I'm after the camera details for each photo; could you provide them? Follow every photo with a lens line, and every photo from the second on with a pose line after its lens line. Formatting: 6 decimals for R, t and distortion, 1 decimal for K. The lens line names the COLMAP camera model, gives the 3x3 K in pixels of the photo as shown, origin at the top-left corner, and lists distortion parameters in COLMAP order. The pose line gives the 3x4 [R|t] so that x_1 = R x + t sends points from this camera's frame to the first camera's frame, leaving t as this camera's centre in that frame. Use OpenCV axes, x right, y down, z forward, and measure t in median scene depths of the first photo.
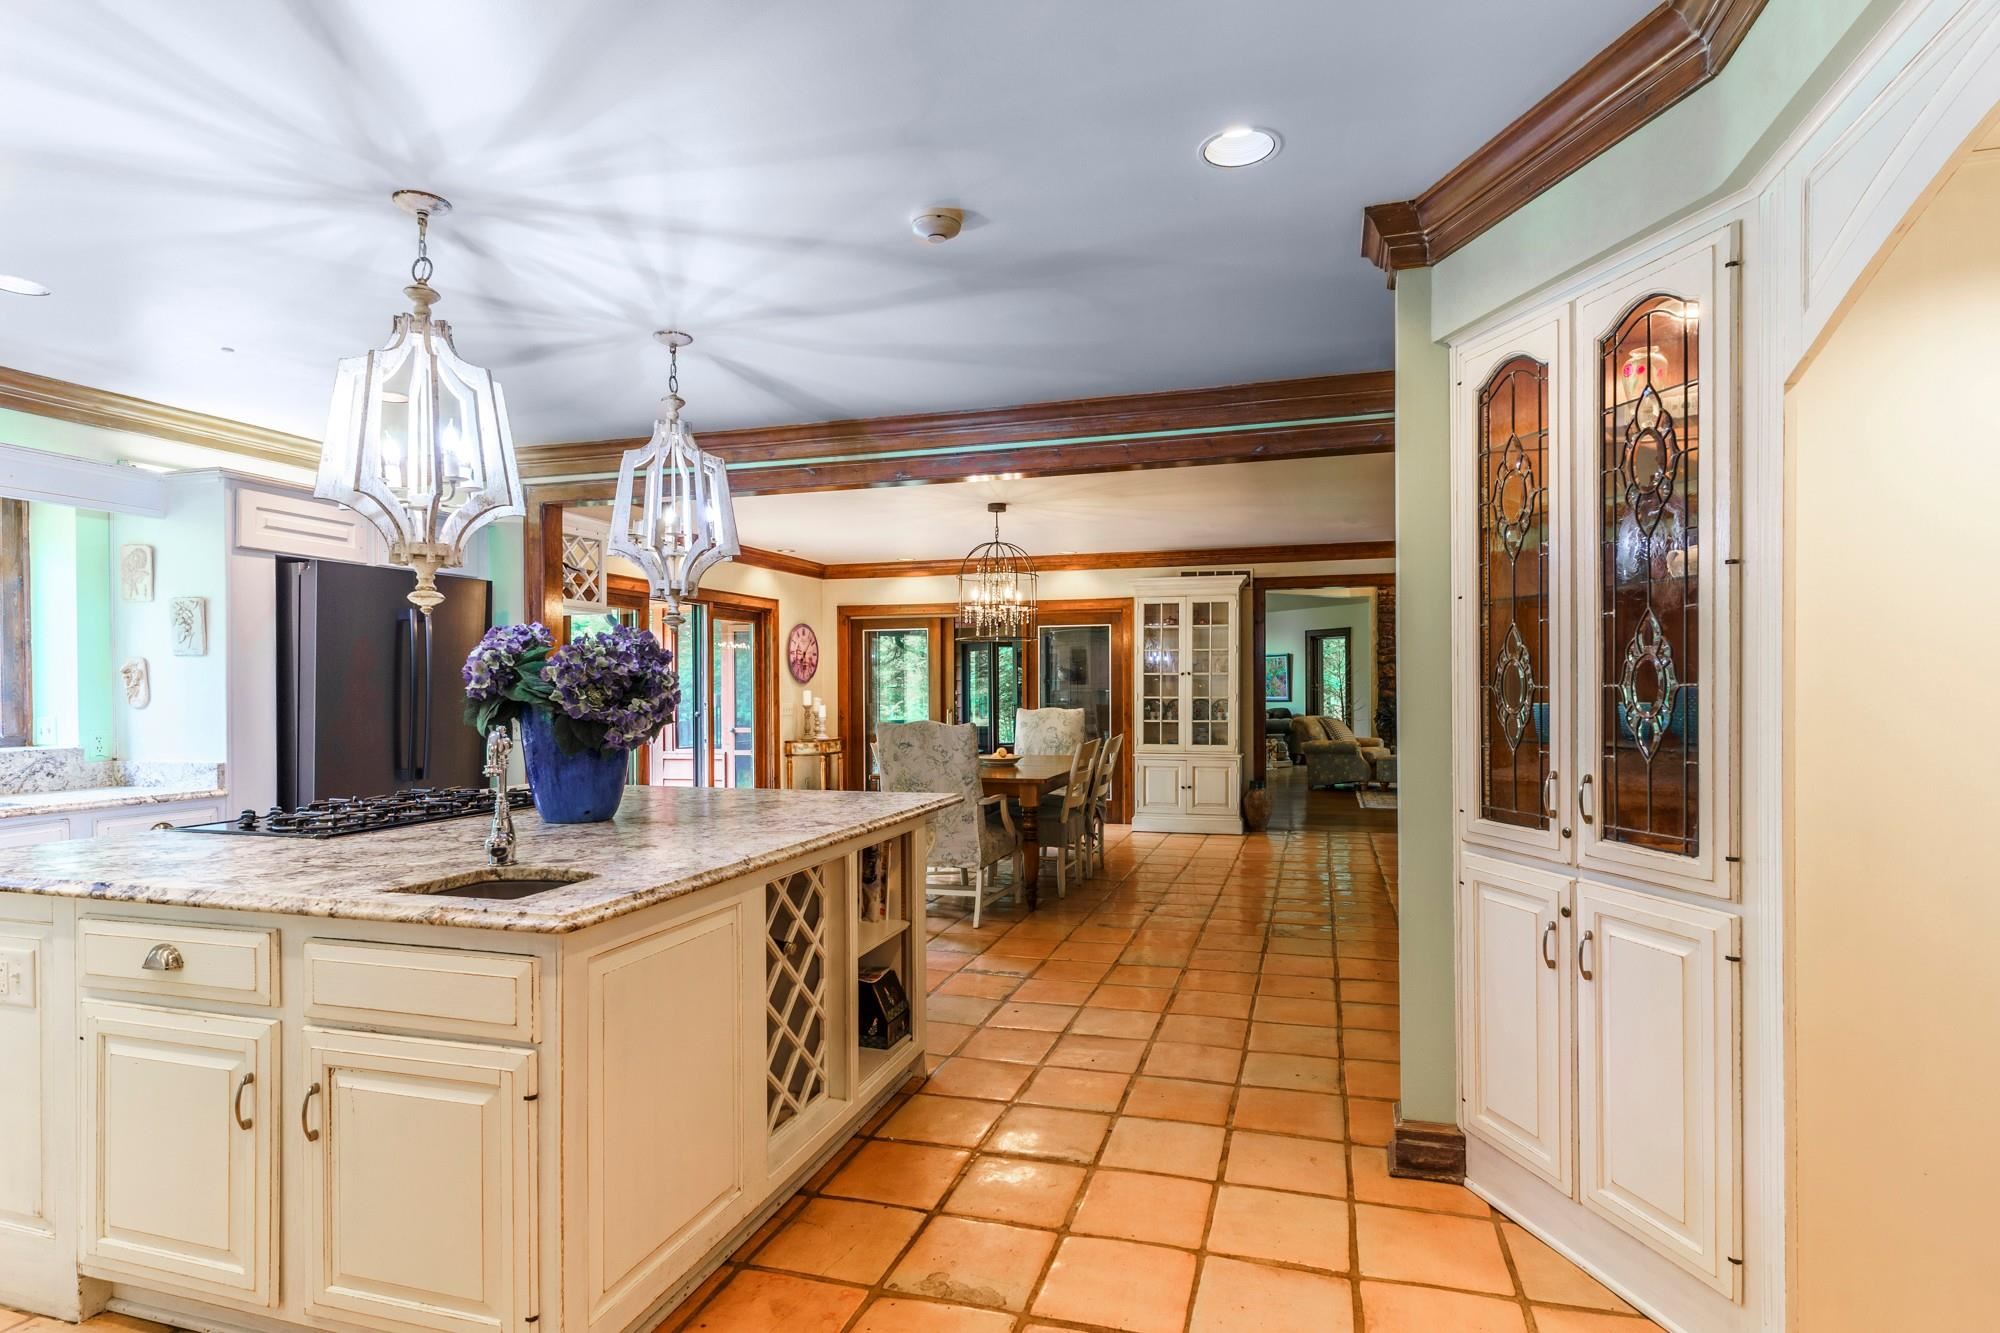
lens RADIAL K [[978.3, 0, 1006.3], [0, 978.3, 684.2], [0, 0, 1]] dist [-0.036559, -0.000896]
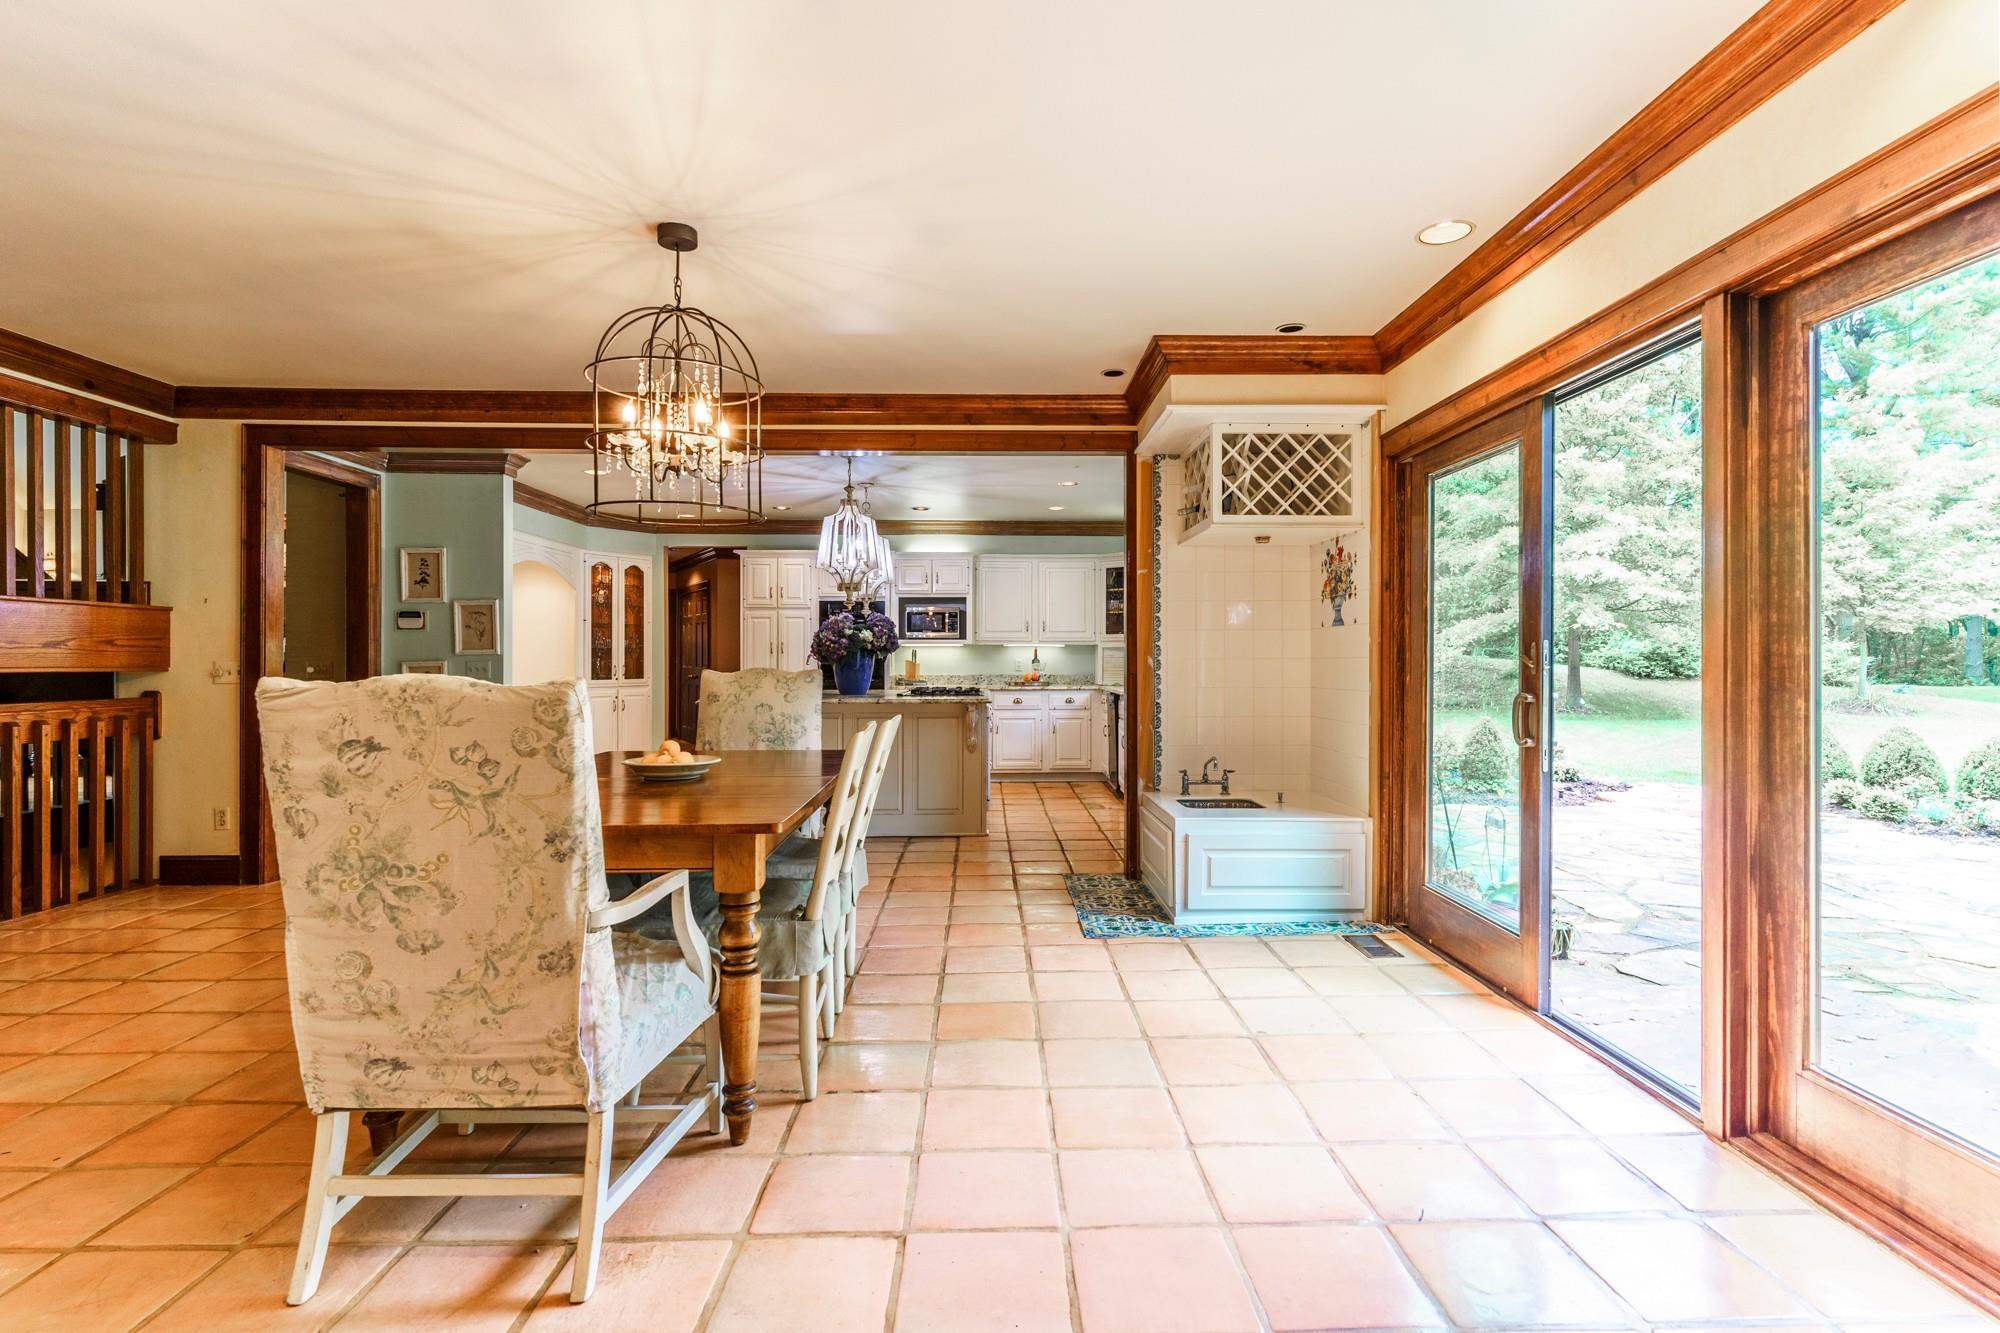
lens RADIAL K [[978.3, 0, 991.2], [0, 978.3, 666.1], [0, 0, 1]] dist [-0.036559, -0.000896]
pose [[0.956803, 0.009472, 0.290581, -0.000519], [-0.011559, 0.999918, 0.005469, 0.013145], [-0.290506, -0.008591, 0.956835, 0.256058]]
